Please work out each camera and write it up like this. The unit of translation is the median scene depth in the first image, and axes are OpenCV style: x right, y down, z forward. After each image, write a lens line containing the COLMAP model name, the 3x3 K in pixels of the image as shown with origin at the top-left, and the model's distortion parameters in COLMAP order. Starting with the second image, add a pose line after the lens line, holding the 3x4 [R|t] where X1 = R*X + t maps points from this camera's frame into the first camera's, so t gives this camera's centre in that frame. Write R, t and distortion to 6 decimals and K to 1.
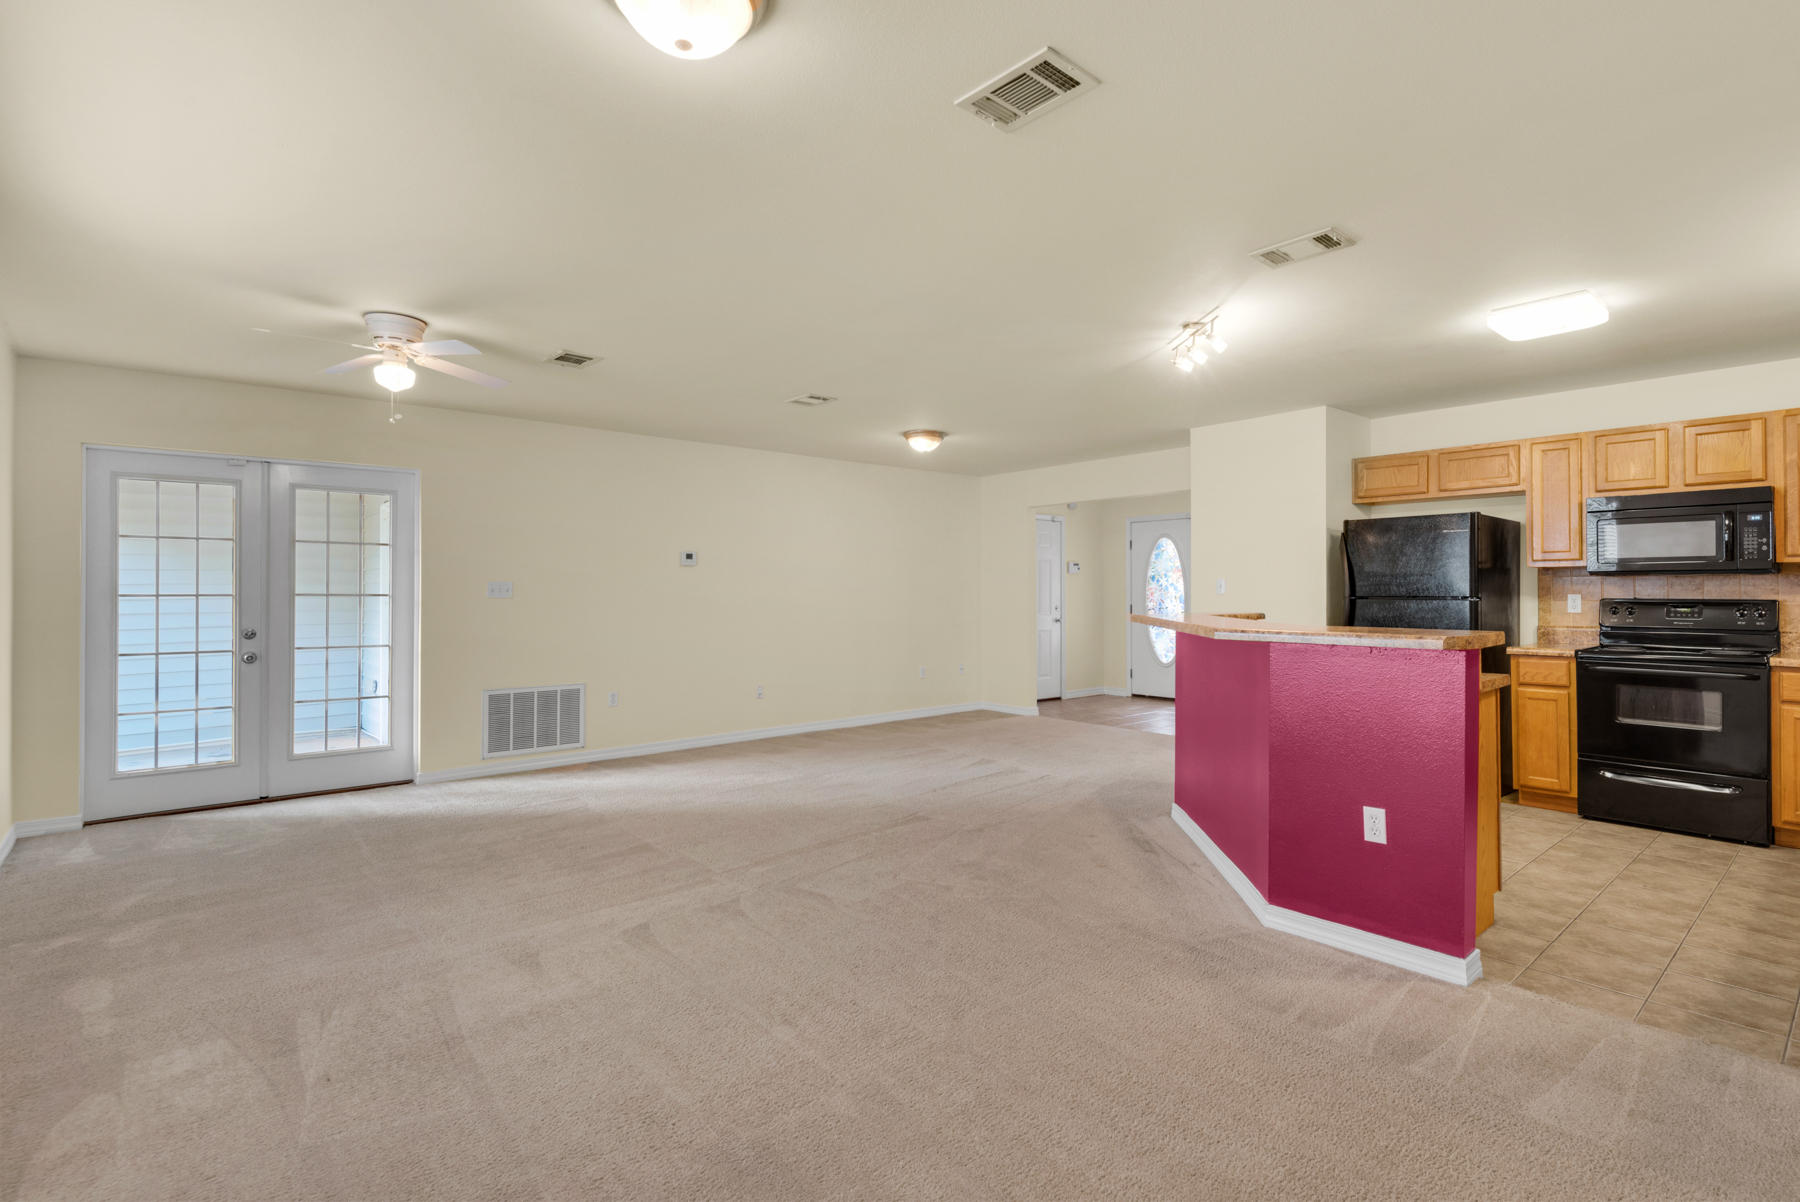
lens RADIAL K [[859.4, 0, 946.9], [0, 859.4, 585.8], [0, 0, 1]] dist [0.022635, -0.018603]
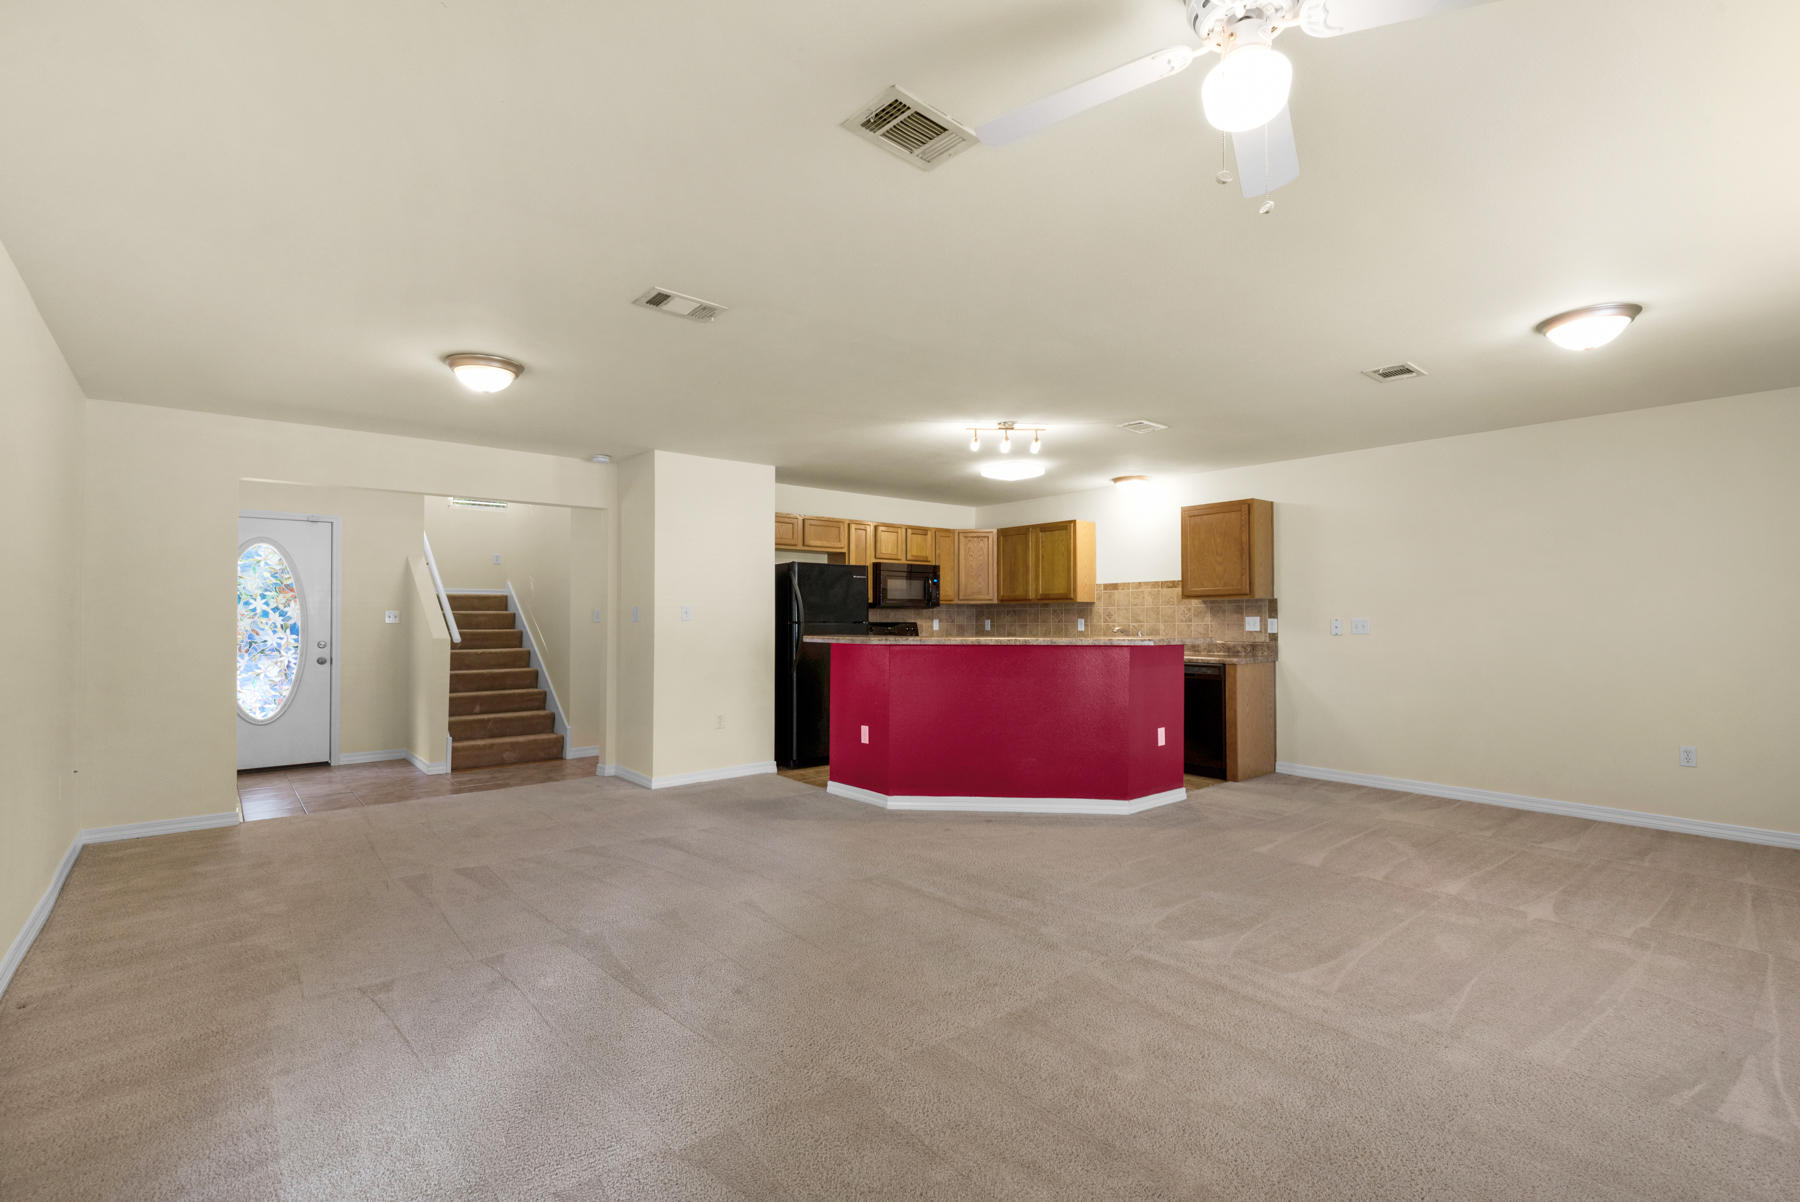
lens RADIAL K [[811.1, 0, 896.2], [0, 811.1, 606.4], [0, 0, 1]] dist [0.046757, -0.020940]
pose [[0.044576, 0.017020, 0.998861, -0.780720], [-0.005633, 0.999843, -0.016785, 0.009811], [-0.998990, -0.004878, 0.044664, 0.863837]]
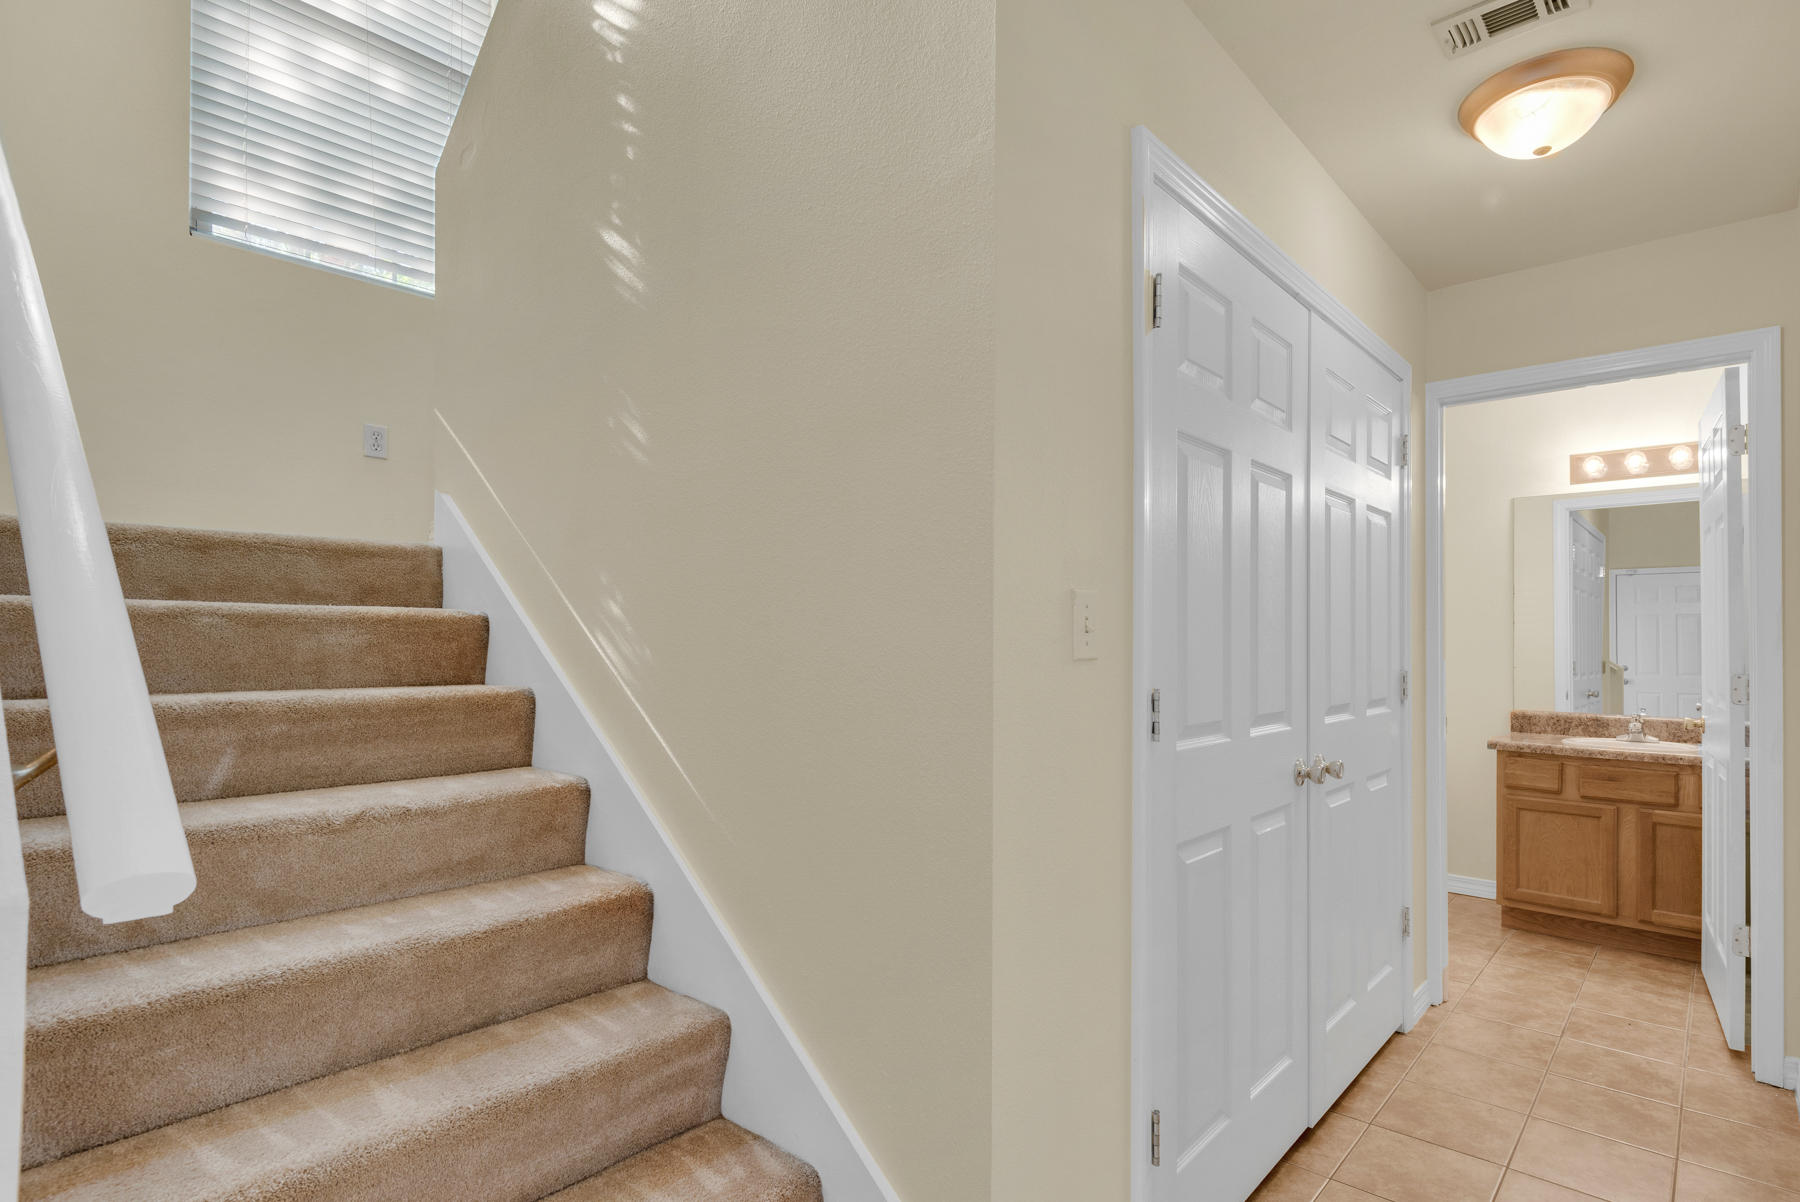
lens RADIAL K [[917.1, 0, 977.6], [0, 917.1, 622.7], [0, 0, 1]] dist [-0.000262, -0.001571]
pose [[-0.136118, 0.022250, 0.990443, 0.372079], [-0.012226, 0.999634, -0.024137, 0.010993], [-0.990617, -0.015395, -0.135796, 1.537148]]
